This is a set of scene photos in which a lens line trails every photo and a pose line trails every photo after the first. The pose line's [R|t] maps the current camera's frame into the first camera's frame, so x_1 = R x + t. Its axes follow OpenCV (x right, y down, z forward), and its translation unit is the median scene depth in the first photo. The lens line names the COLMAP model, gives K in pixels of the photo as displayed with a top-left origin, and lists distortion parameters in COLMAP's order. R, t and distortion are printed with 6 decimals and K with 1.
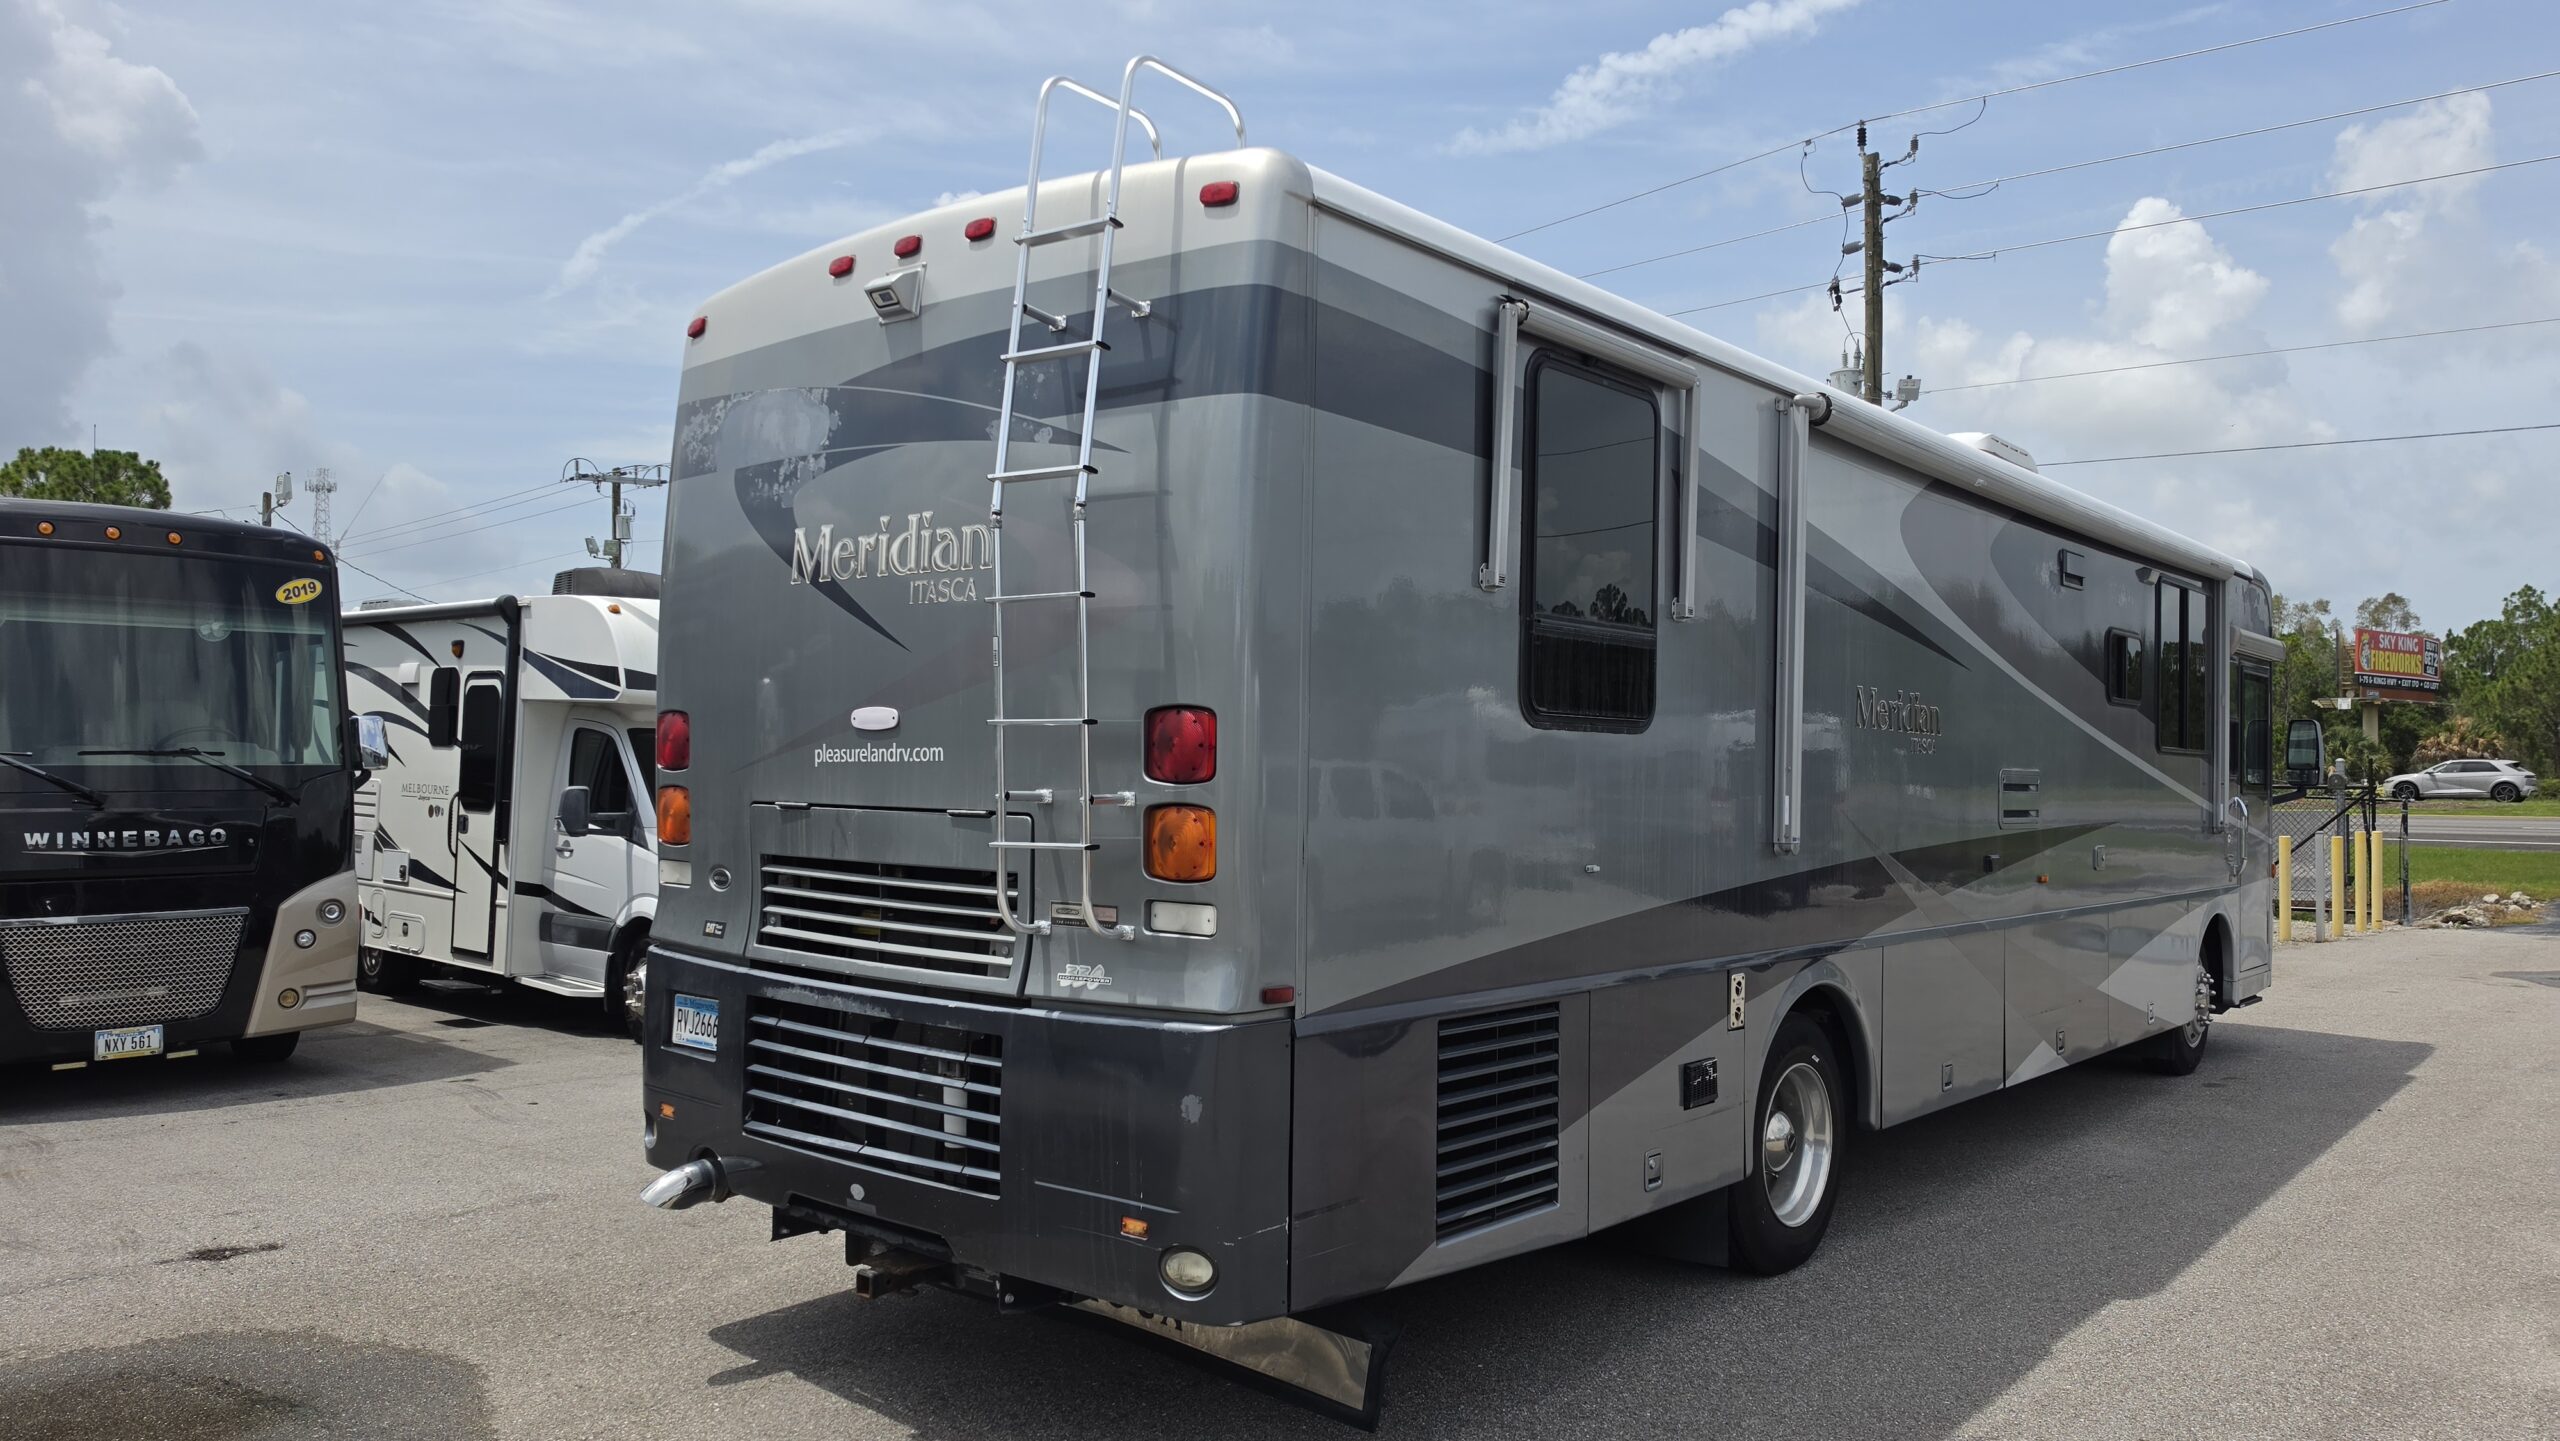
lens RADIAL K [[1768.9, 0, 1306.1], [0, 1768.9, 736.5], [0, 0, 1]] dist [0.103488, -0.120918]
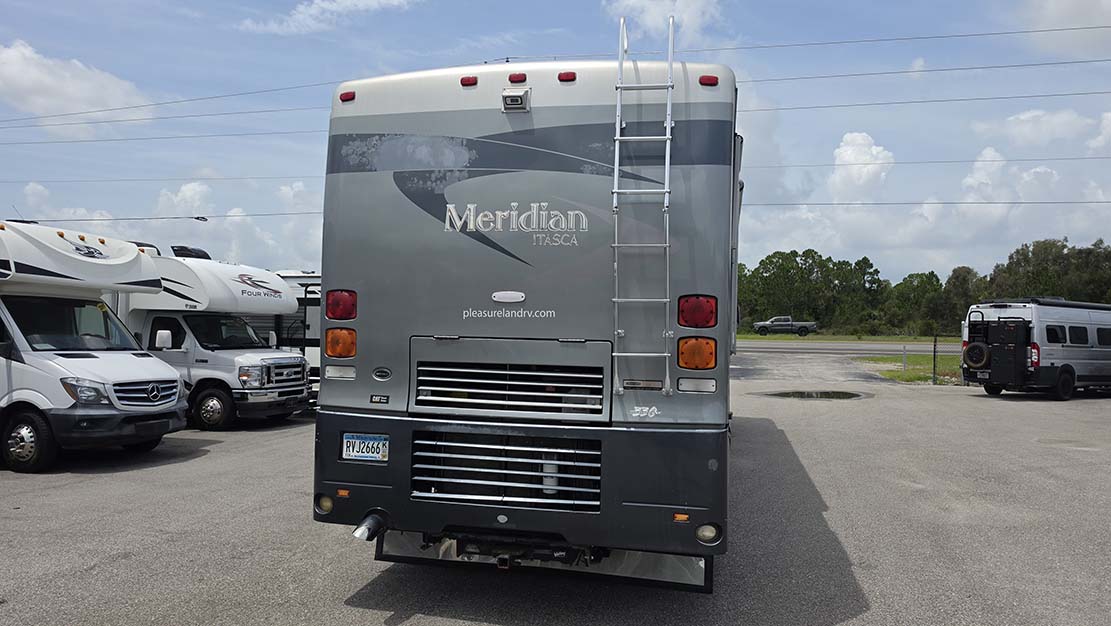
lens RADIAL K [[770.1, 0, 555.5], [0, 770.1, 313.0], [0, 0, 1]] dist [0.104876, -0.126961]
pose [[0.887386, 0.012661, 0.460853, -0.617751], [-0.015707, 0.999873, 0.002775, 0.005648], [-0.460759, -0.009701, 0.887472, 0.148290]]
